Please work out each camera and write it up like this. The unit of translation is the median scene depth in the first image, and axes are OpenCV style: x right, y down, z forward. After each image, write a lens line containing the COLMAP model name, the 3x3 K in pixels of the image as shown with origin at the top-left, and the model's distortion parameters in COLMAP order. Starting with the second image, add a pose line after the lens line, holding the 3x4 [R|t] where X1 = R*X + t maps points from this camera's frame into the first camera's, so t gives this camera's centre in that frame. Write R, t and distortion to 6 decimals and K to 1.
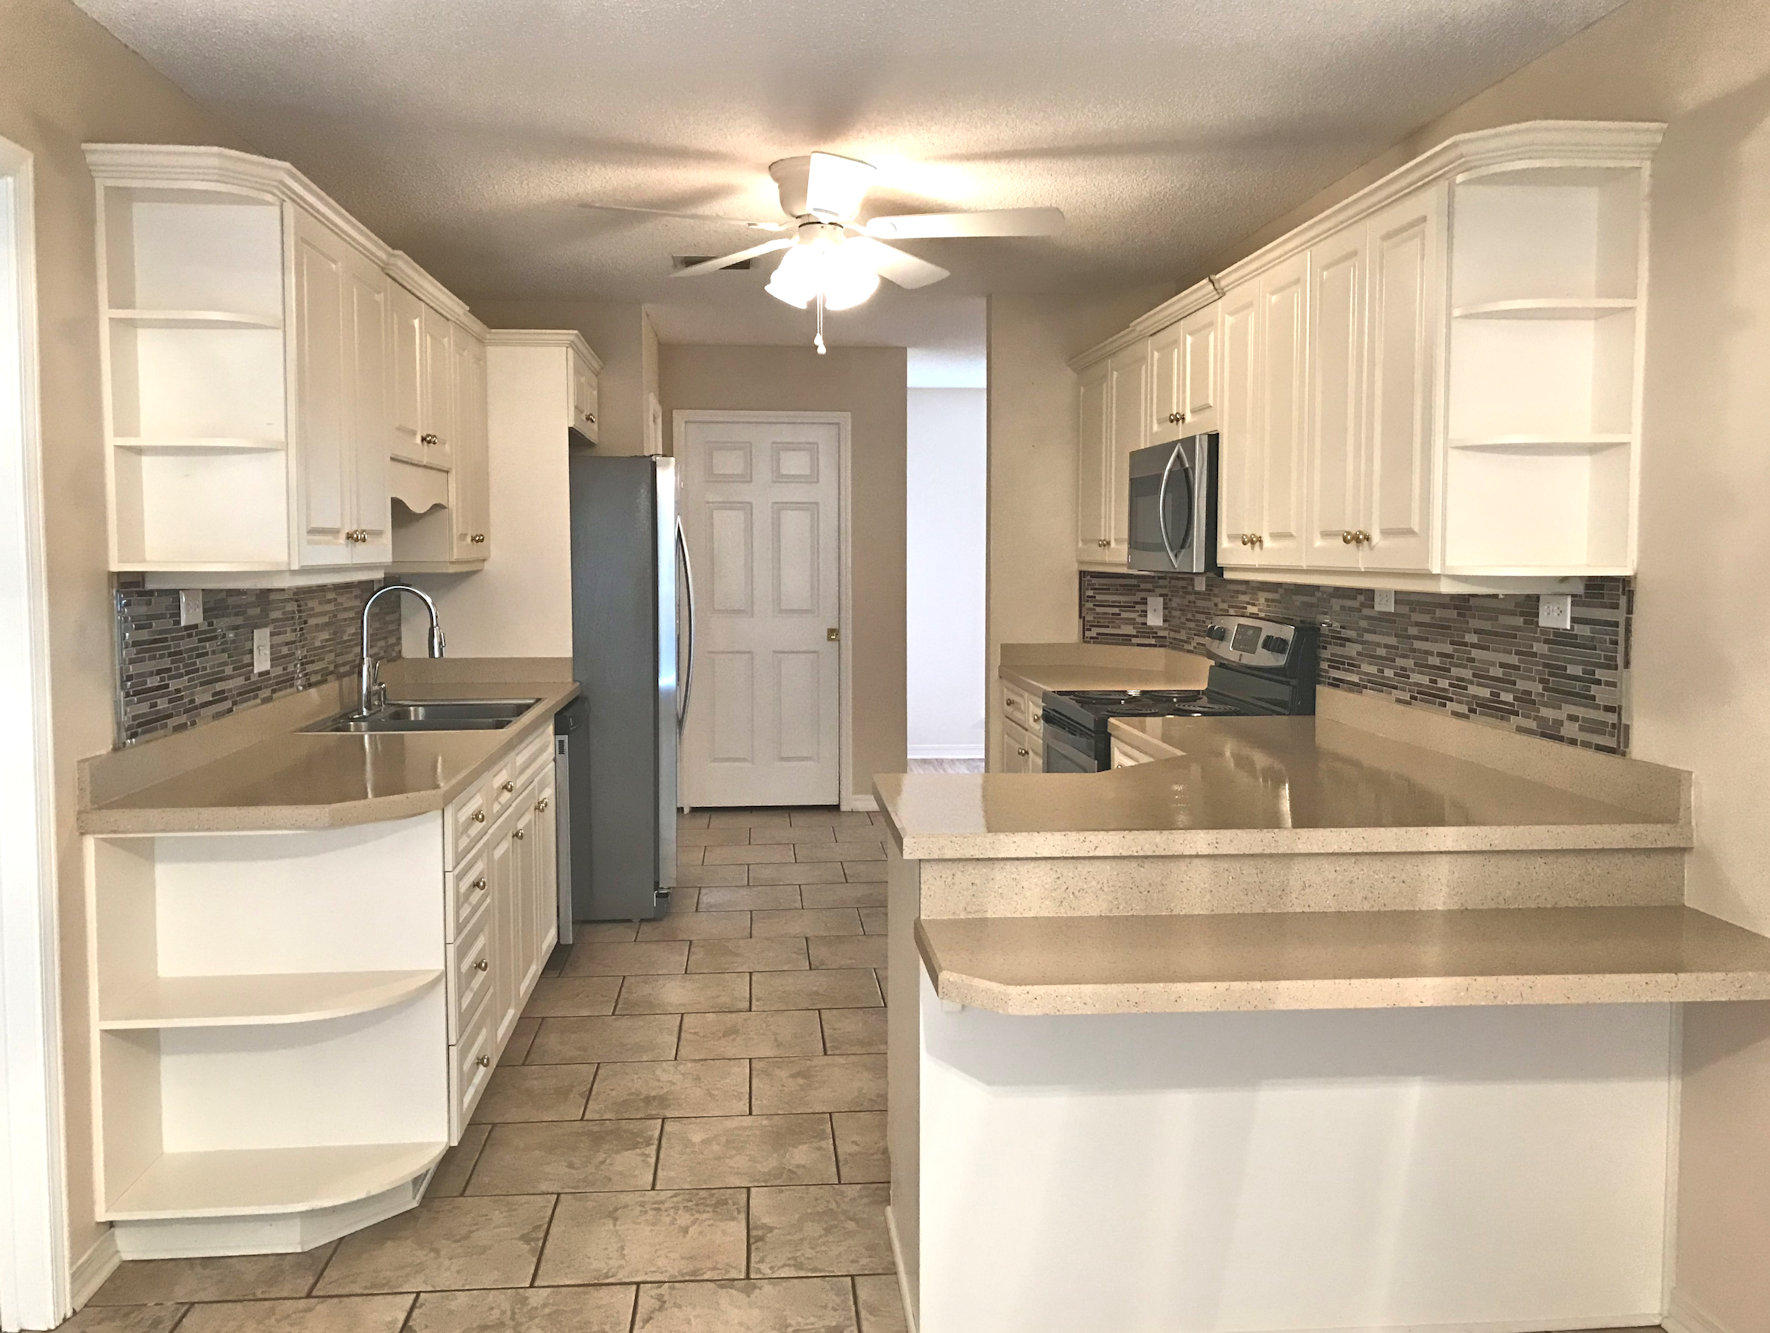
lens RADIAL K [[1519.6, 0, 885.0], [0, 1519.6, 666.5], [0, 0, 1]] dist [0.109956, -0.006817]
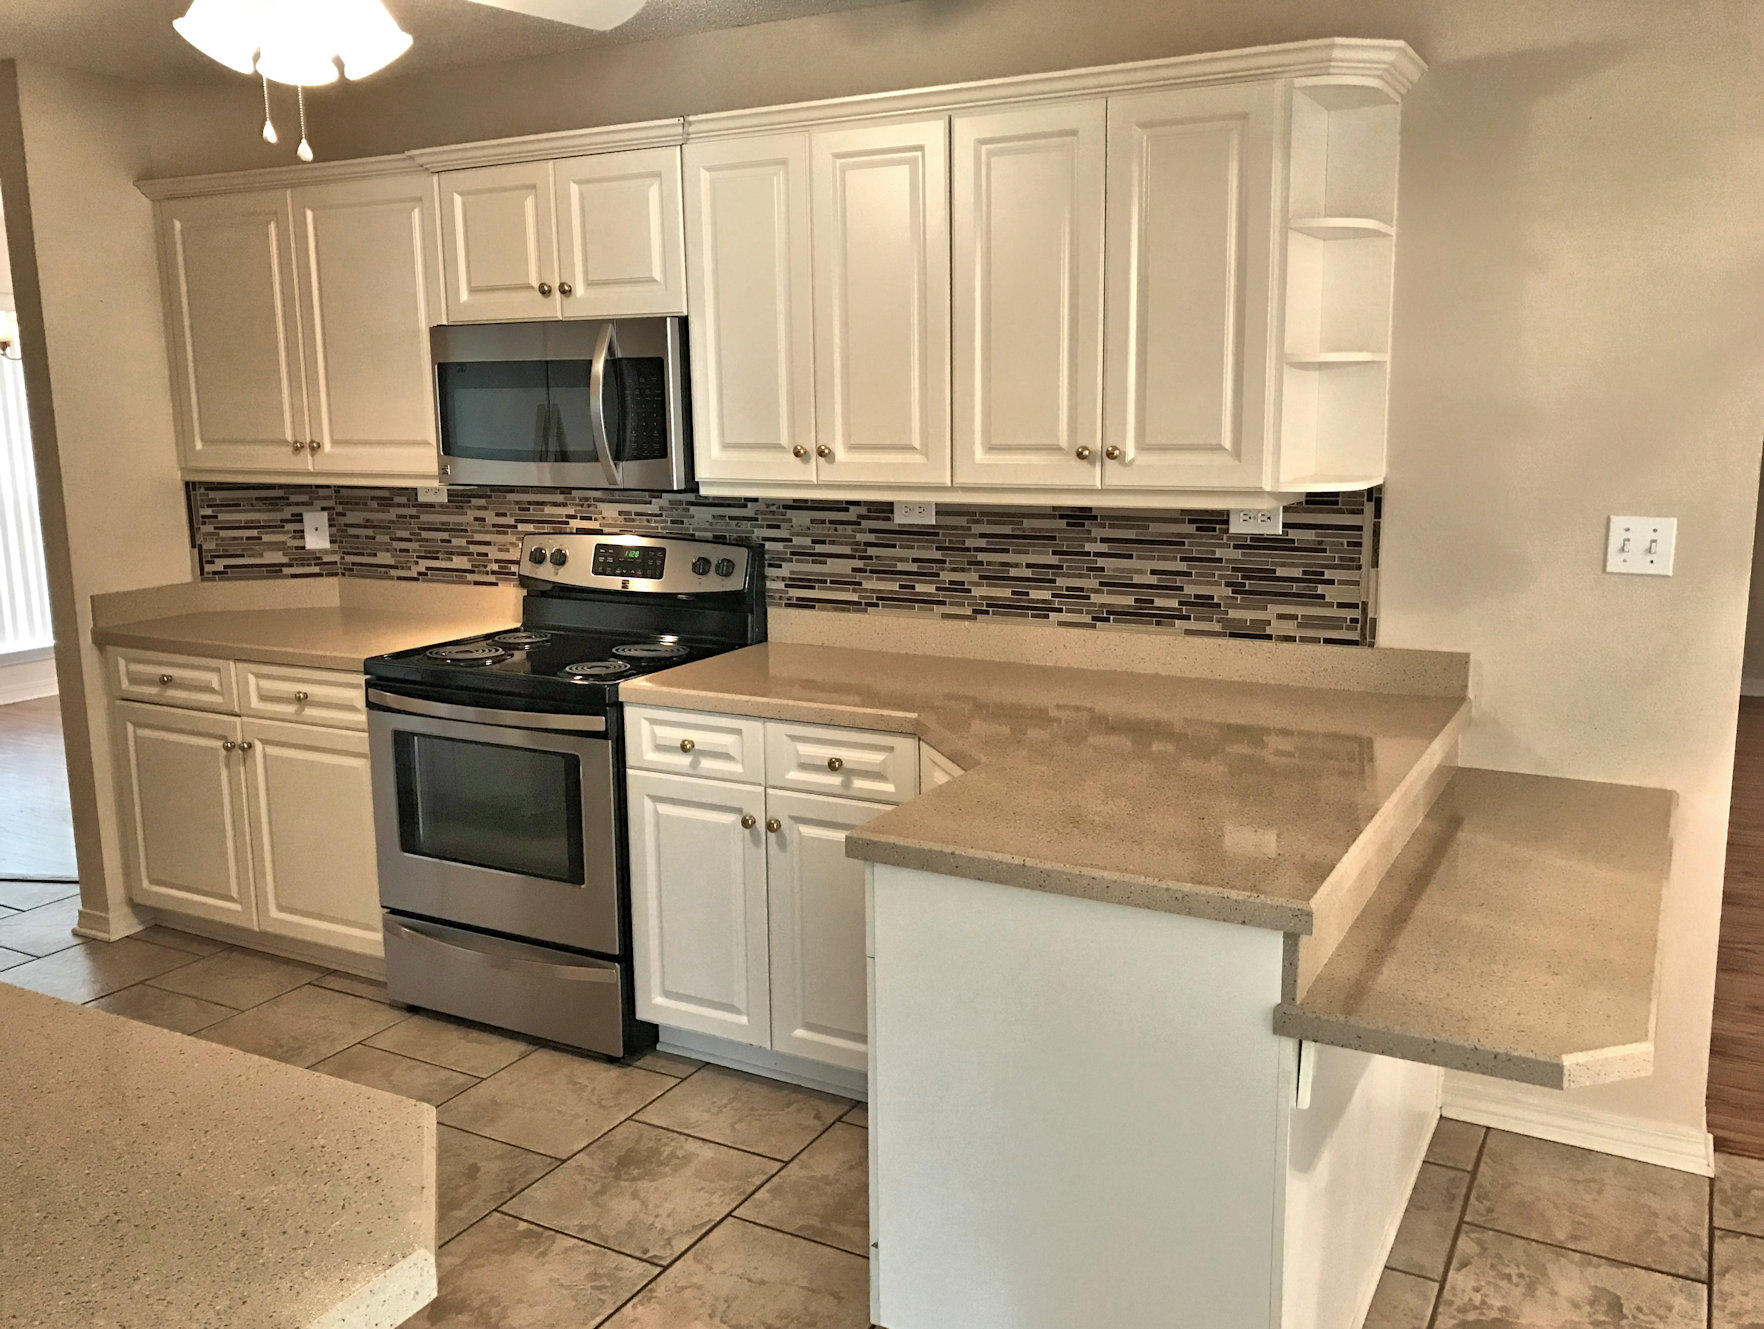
lens RADIAL K [[1514.4, 0, 882.0], [0, 1514.4, 664.5], [0, 0, 1]] dist [0.109956, -0.006817]
pose [[0.568609, -0.160103, 0.806877, -0.453777], [0.081778, 0.987020, 0.138219, -0.081547], [-0.818533, -0.012608, 0.574322, 0.490193]]
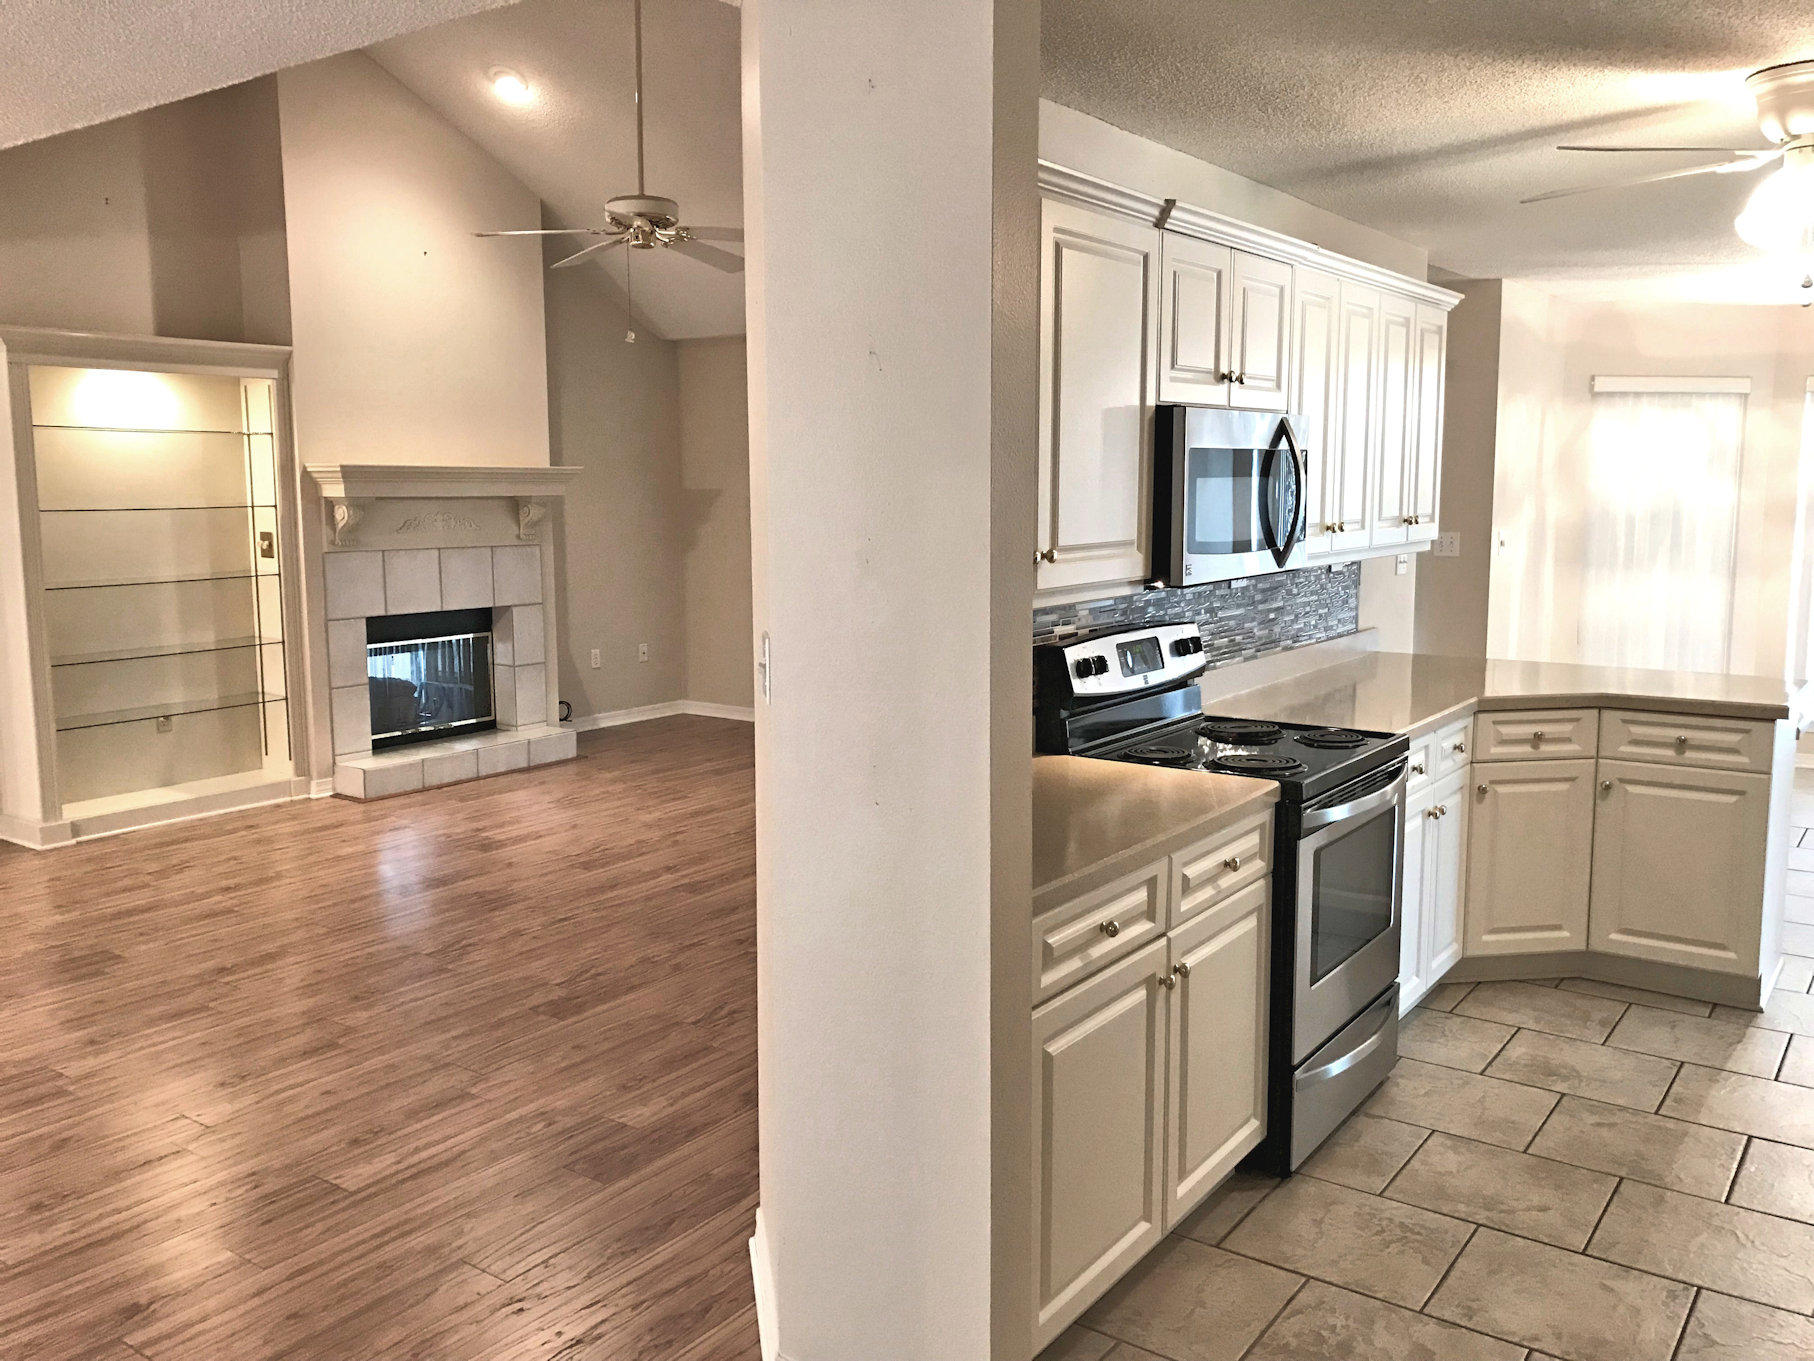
lens RADIAL K [[1475.9, 0, 907.0], [0, 1475.9, 680.5], [0, 0, 1]] dist [-0.042299, 0.124445]
pose [[-0.755302, -0.087594, 0.649497, -0.216341], [0.056082, 0.978754, 0.197217, -0.203258], [-0.652973, 0.185383, -0.734343, 2.017468]]
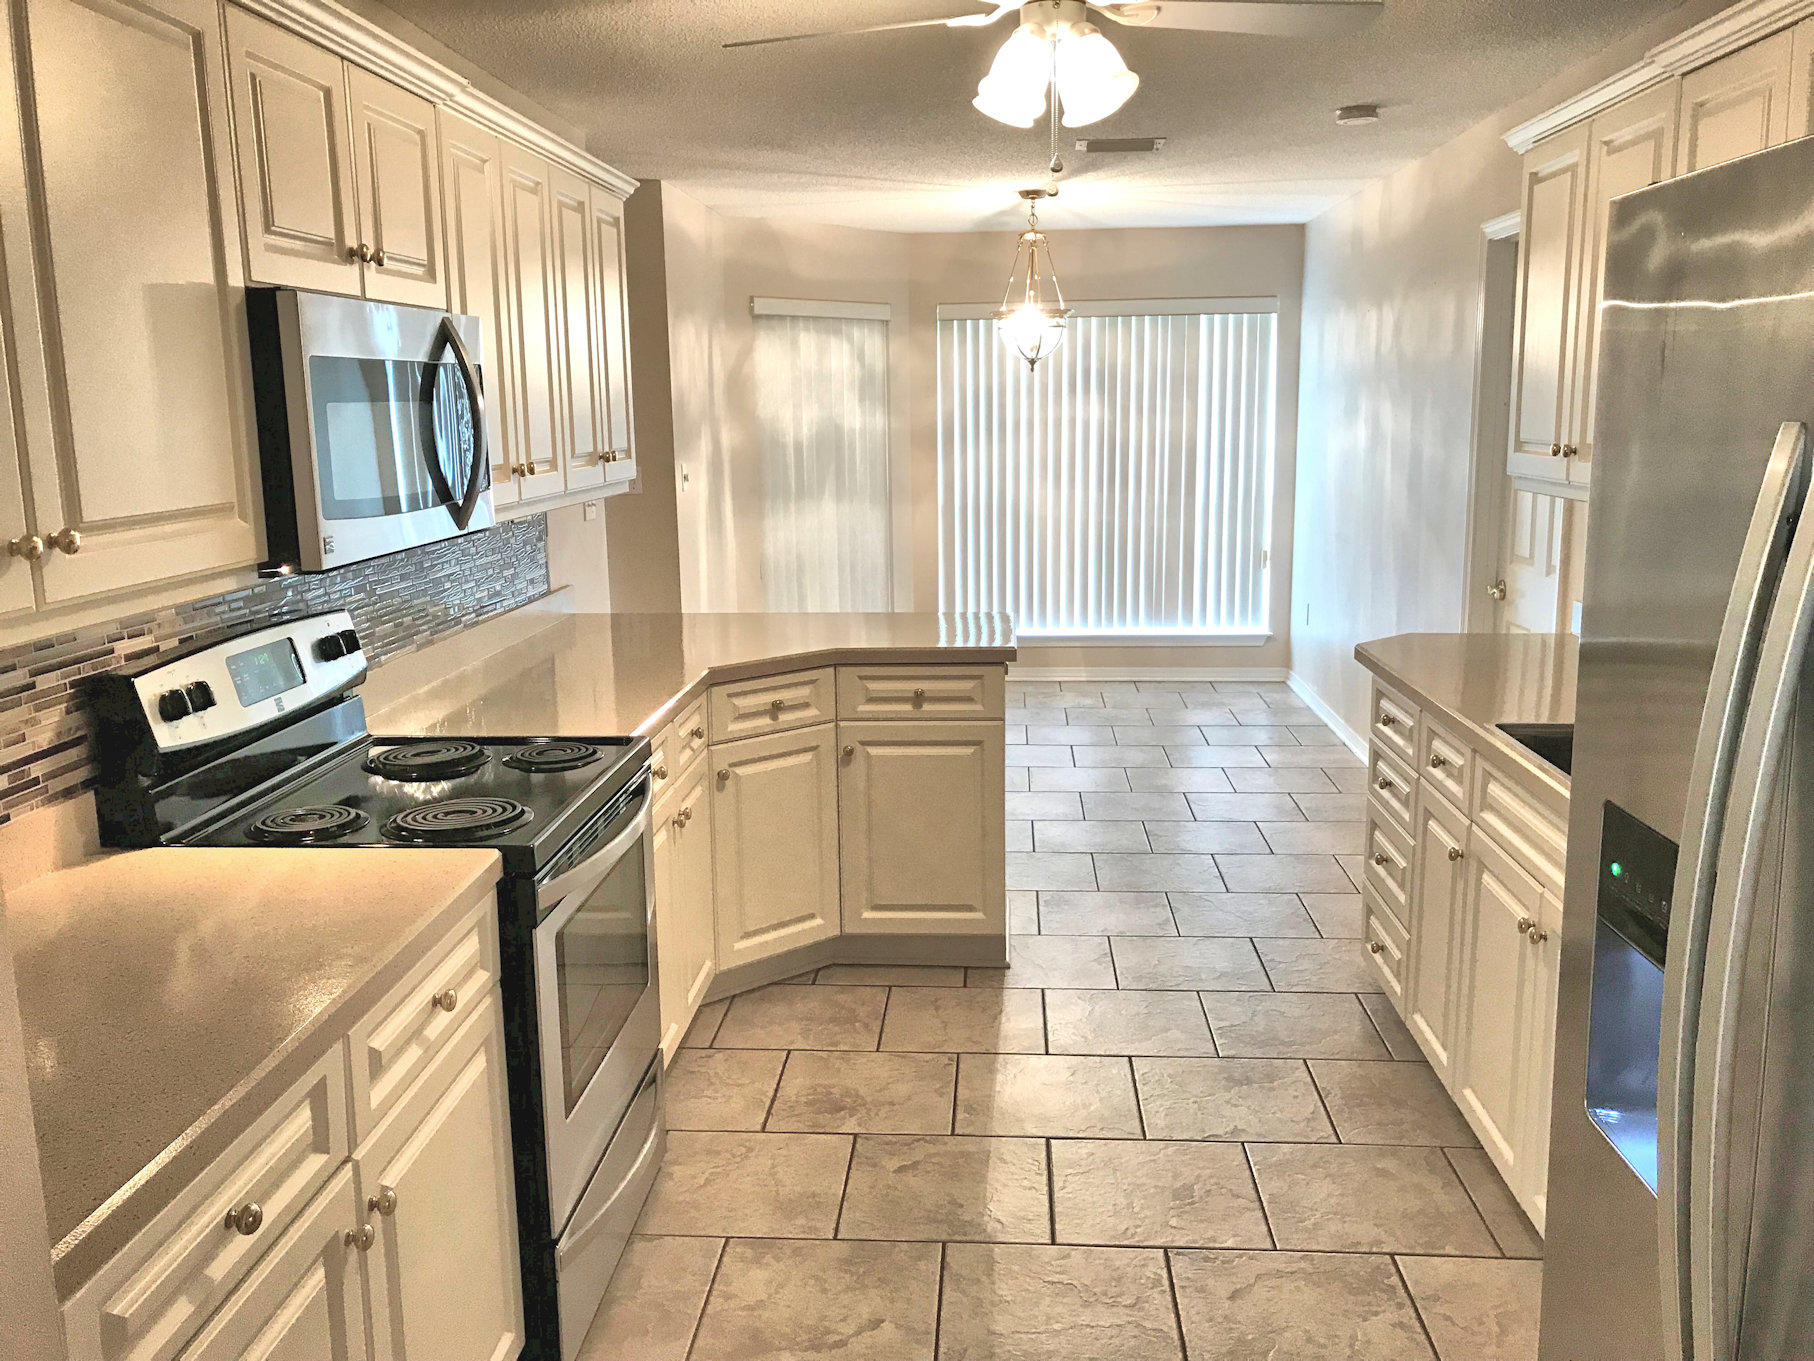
lens RADIAL K [[1482.7, 0, 849.2], [0, 1482.7, 667.7], [0, 0, 1]] dist [0.028825, -0.001447]
pose [[-0.981671, -0.013971, 0.190068, -0.087772], [0.035065, 0.967043, 0.252187, -0.179779], [-0.187328, 0.254230, -0.948828, 1.793269]]
